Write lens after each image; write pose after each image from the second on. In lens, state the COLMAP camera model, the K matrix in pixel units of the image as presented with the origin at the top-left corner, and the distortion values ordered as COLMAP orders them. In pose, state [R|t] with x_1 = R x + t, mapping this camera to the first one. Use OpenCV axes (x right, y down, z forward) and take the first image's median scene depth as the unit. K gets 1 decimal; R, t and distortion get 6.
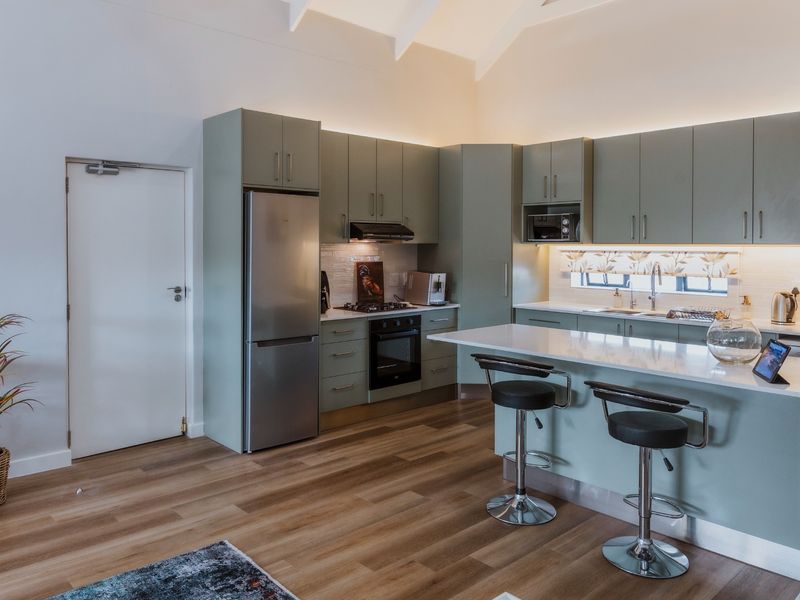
lens RADIAL K [[623.6, 0, 403.9], [0, 623.6, 243.4], [0, 0, 1]] dist [0.017005, 0.005282]
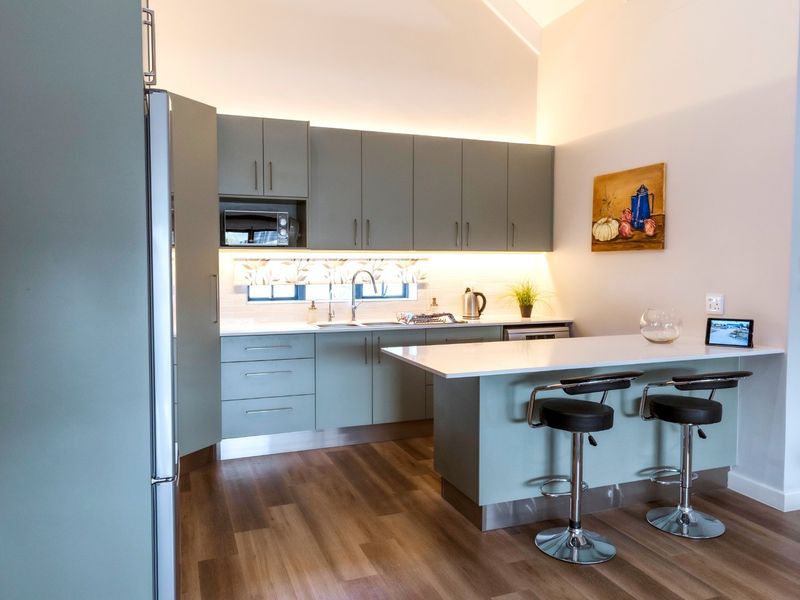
lens RADIAL K [[628.4, 0, 396.0], [0, 628.4, 302.7], [0, 0, 1]] dist [0.038390, -0.014683]
pose [[0.351667, -0.071155, 0.933417, -0.488168], [-0.005852, 0.996920, 0.078201, 0.004623], [-0.936107, -0.032963, 0.350167, 0.621816]]
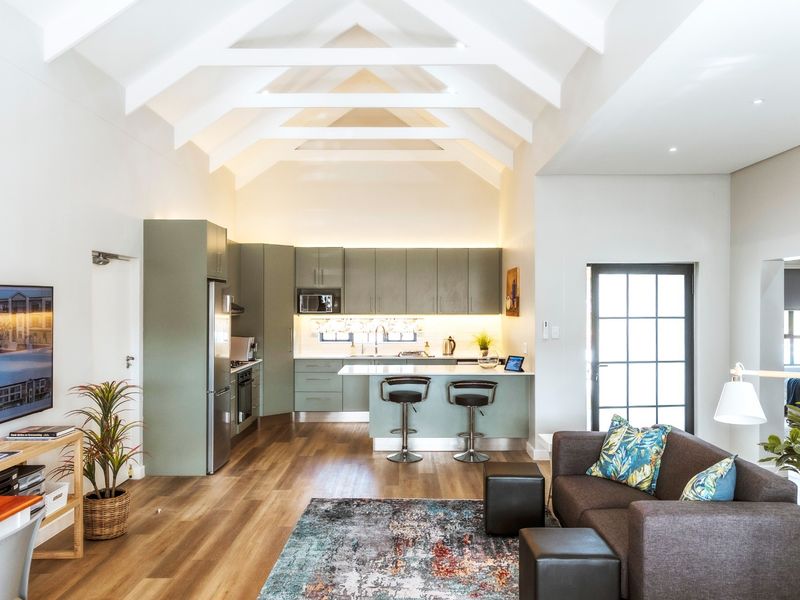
lens RADIAL K [[628.4, 0, 402.5], [0, 628.4, 301.8], [0, 0, 1]] dist [0.038390, -0.014683]
pose [[0.676490, 0.001586, 0.736450, -0.816673], [-0.000835, 0.999999, -0.001387, -0.030830], [-0.736451, 0.000324, 0.676491, -0.195817]]
